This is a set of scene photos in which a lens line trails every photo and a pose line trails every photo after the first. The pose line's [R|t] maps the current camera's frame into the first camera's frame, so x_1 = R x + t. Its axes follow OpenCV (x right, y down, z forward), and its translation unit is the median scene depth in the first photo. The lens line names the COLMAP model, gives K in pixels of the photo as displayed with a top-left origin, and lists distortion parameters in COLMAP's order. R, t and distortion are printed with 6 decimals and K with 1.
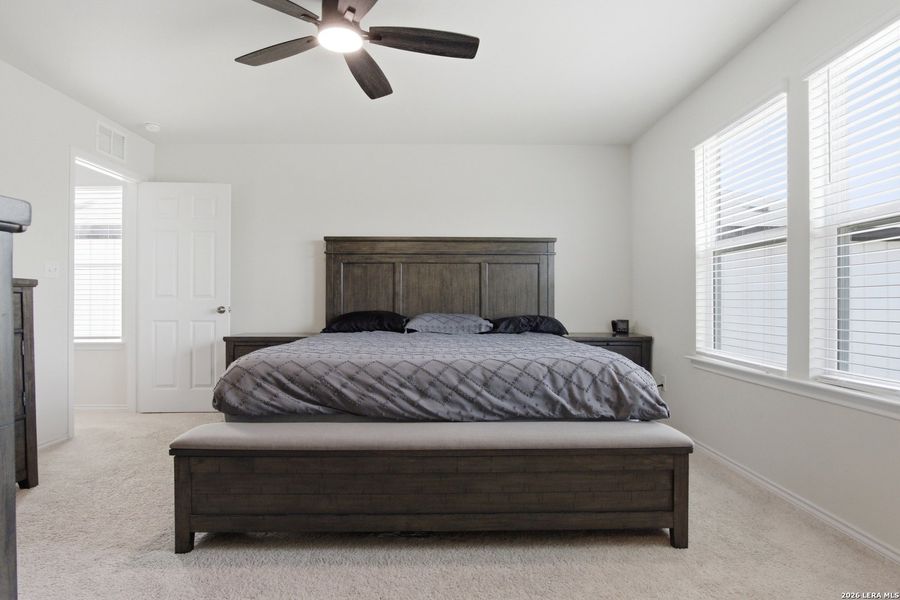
lens RADIAL K [[476.6, 0, 451.0], [0, 476.6, 302.8], [0, 0, 1]] dist [-0.026186, 0.004416]
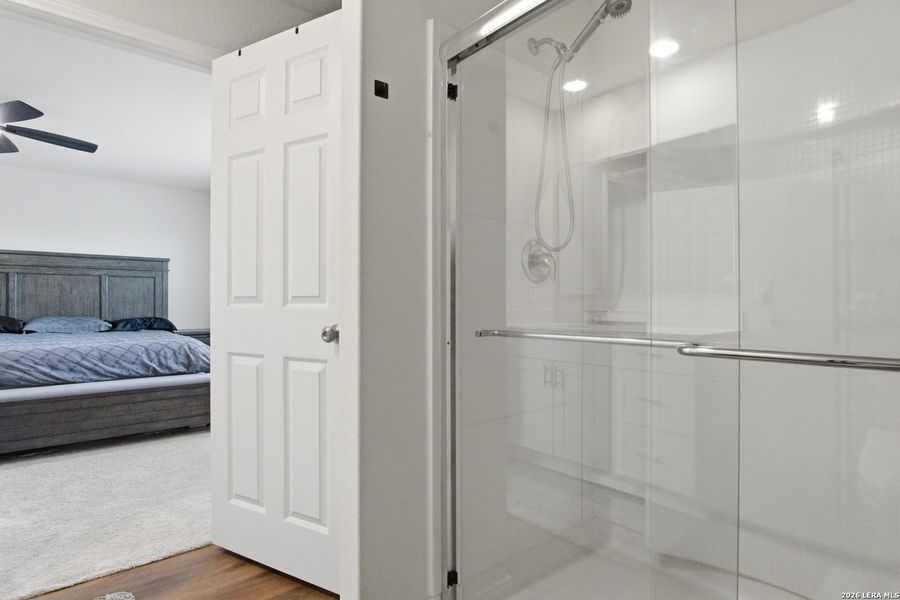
lens RADIAL K [[476.6, 0, 450.7], [0, 476.6, 304.9], [0, 0, 1]] dist [-0.026186, 0.004416]
pose [[0.769583, -0.001826, 0.638544, -0.035844], [-0.001555, 0.999988, 0.004733, -0.029209], [-0.638544, -0.004635, 0.769571, -1.033842]]
